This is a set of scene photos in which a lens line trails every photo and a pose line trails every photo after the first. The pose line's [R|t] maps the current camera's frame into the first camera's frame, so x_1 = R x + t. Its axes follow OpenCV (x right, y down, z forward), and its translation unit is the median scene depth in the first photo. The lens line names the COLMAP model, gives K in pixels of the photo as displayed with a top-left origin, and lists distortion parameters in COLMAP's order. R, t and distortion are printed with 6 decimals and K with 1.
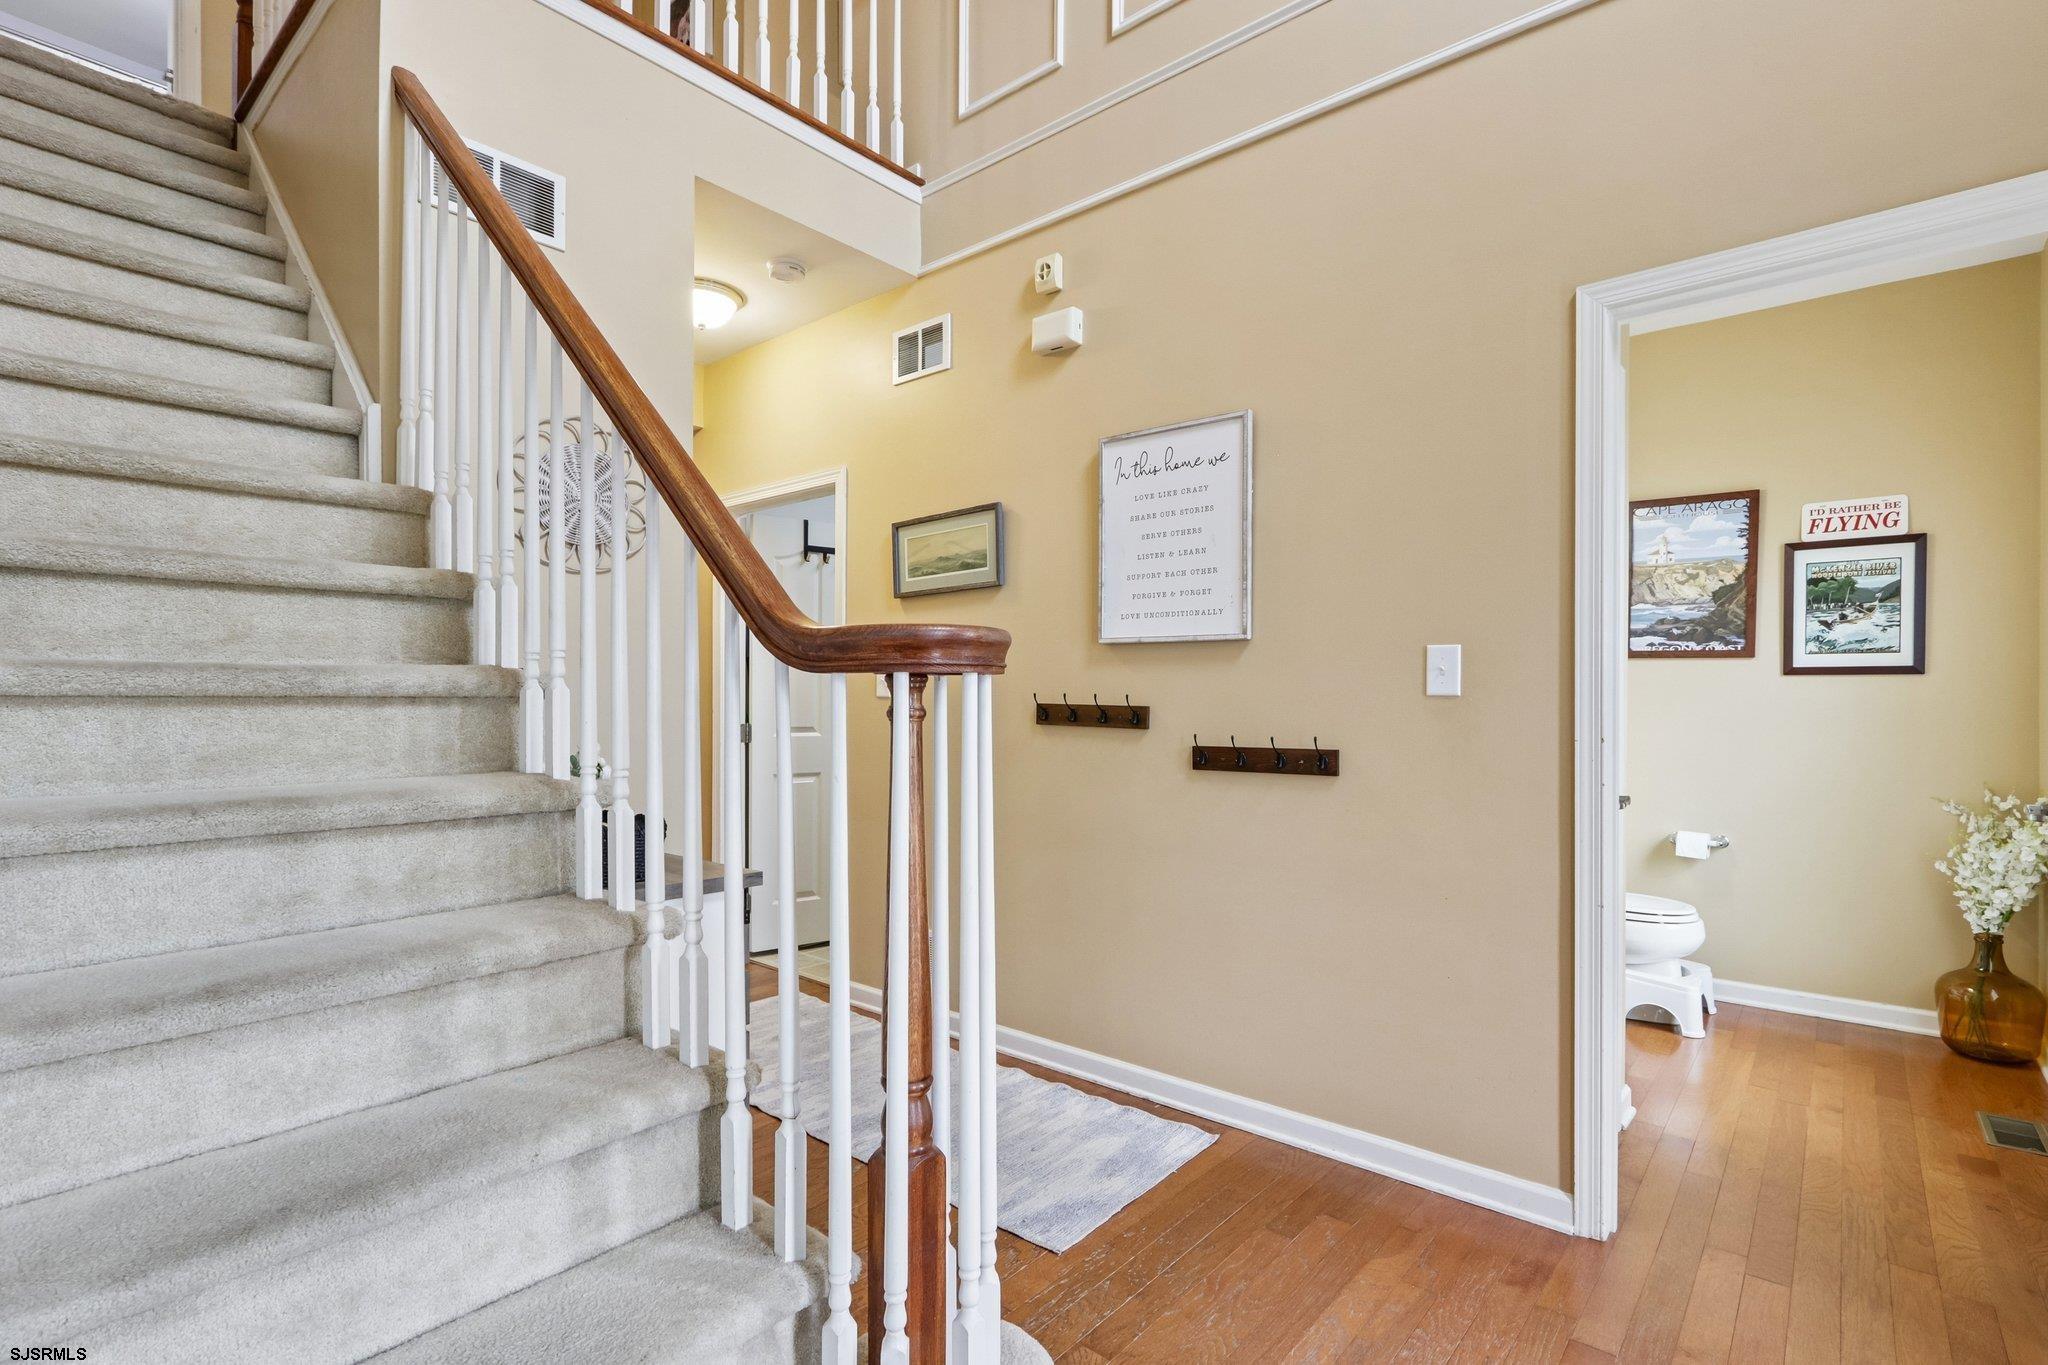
lens RADIAL K [[961.4, 0, 1026.2], [0, 961.4, 690.6], [0, 0, 1]] dist [0.001310, 0.000127]
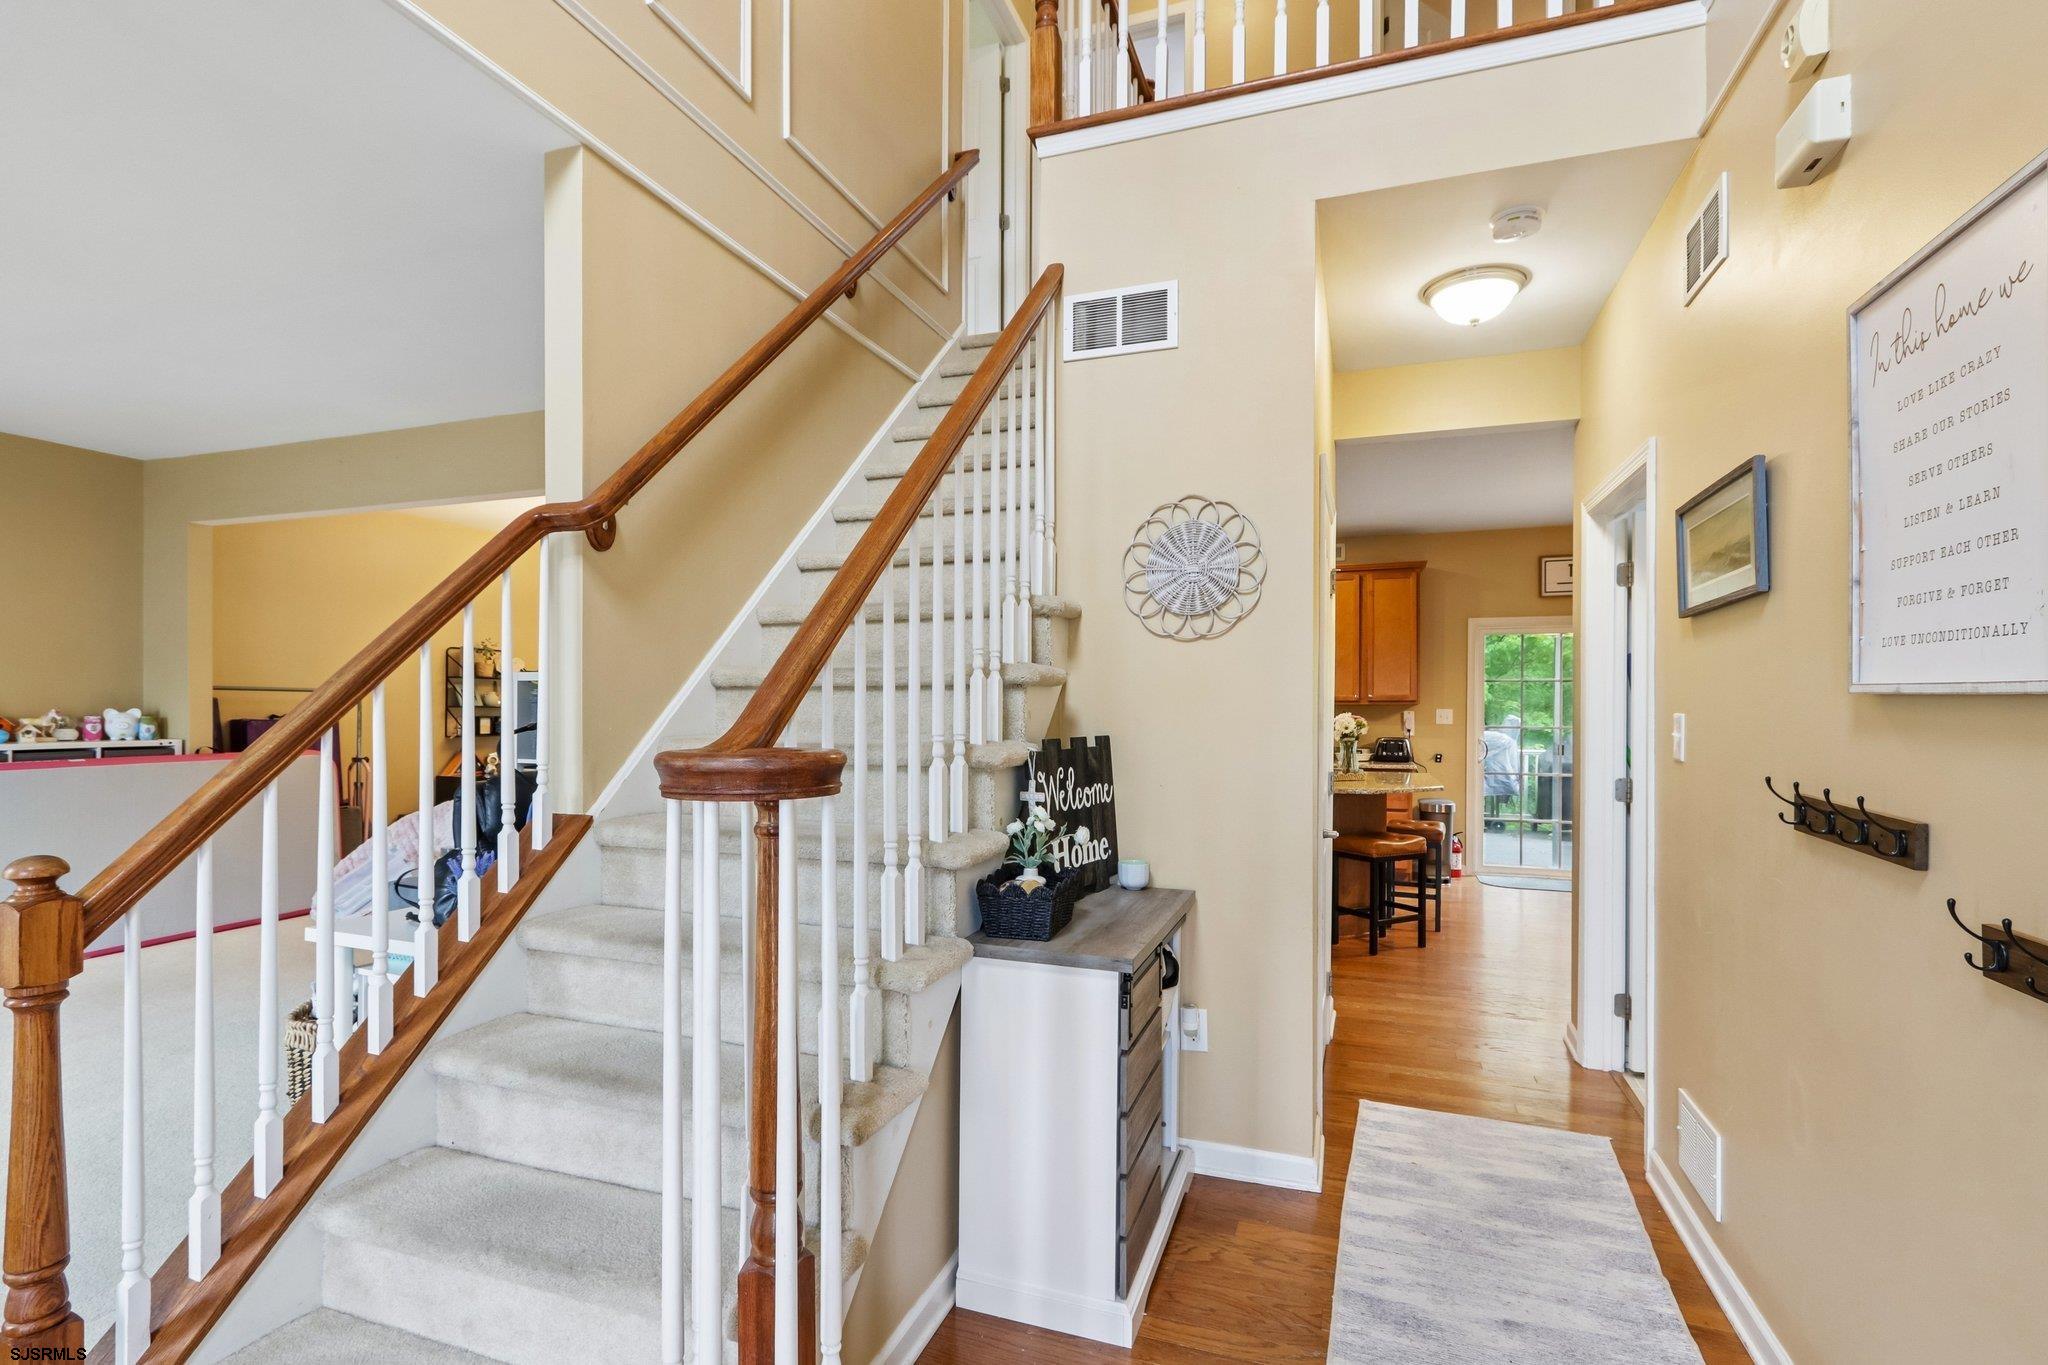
lens RADIAL K [[961.4, 0, 1024.4], [0, 961.4, 697.6], [0, 0, 1]] dist [0.001310, 0.000127]
pose [[0.360336, -0.009906, -0.932770, 0.403216], [0.007720, 0.999941, -0.007637, -0.046151], [0.932791, -0.004449, 0.360392, 0.381907]]
